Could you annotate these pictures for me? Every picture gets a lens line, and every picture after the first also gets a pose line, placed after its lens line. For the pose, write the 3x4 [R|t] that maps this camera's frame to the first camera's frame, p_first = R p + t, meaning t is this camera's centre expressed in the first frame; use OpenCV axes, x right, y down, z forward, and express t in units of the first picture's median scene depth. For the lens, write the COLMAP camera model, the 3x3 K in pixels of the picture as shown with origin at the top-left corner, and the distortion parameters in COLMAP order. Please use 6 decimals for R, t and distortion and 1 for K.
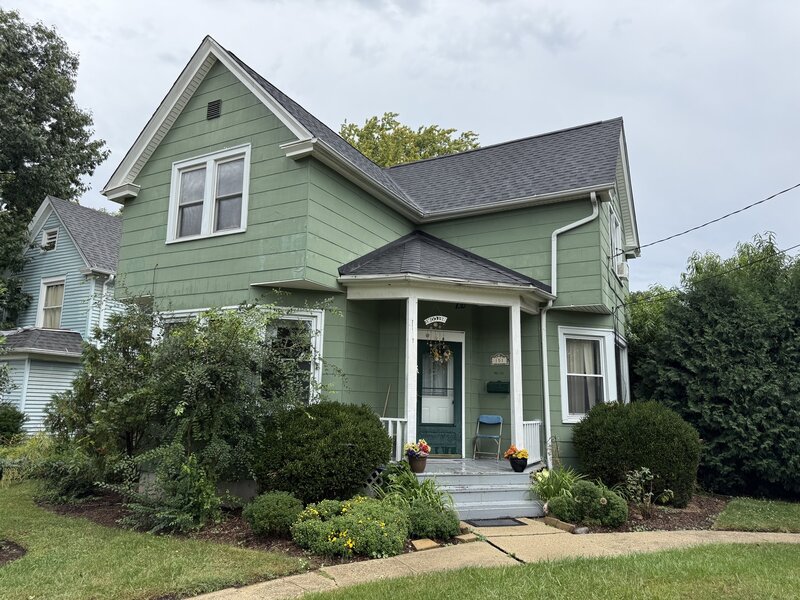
lens RADIAL K [[575.1, 0, 400.0], [0, 575.1, 300.0], [0, 0, 1]] dist [0.055740, -0.065843]
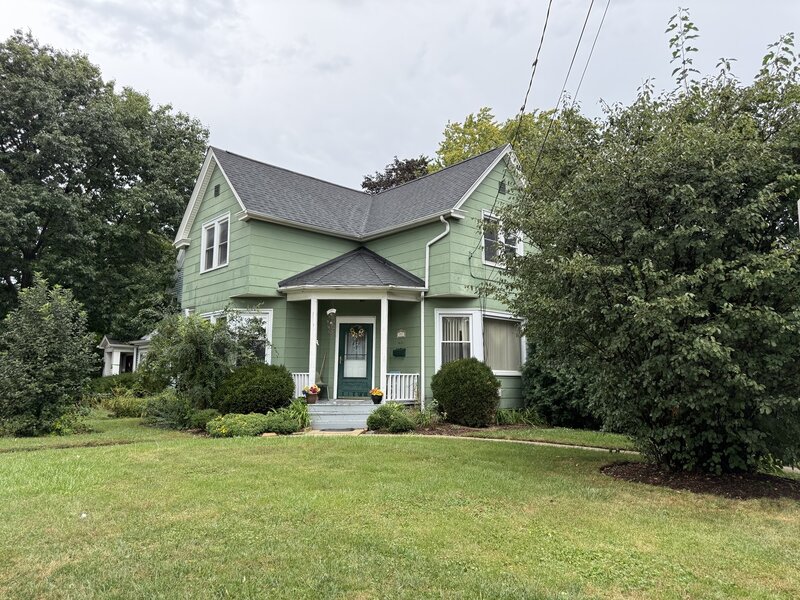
lens RADIAL K [[575.1, 0, 400.0], [0, 575.1, 300.0], [0, 0, 1]] dist [0.055740, -0.065843]
pose [[0.938081, -0.059552, -0.341258, 0.705366], [0.074211, 0.996790, 0.030052, -0.027608], [0.338372, -0.053516, 0.939489, -0.386160]]
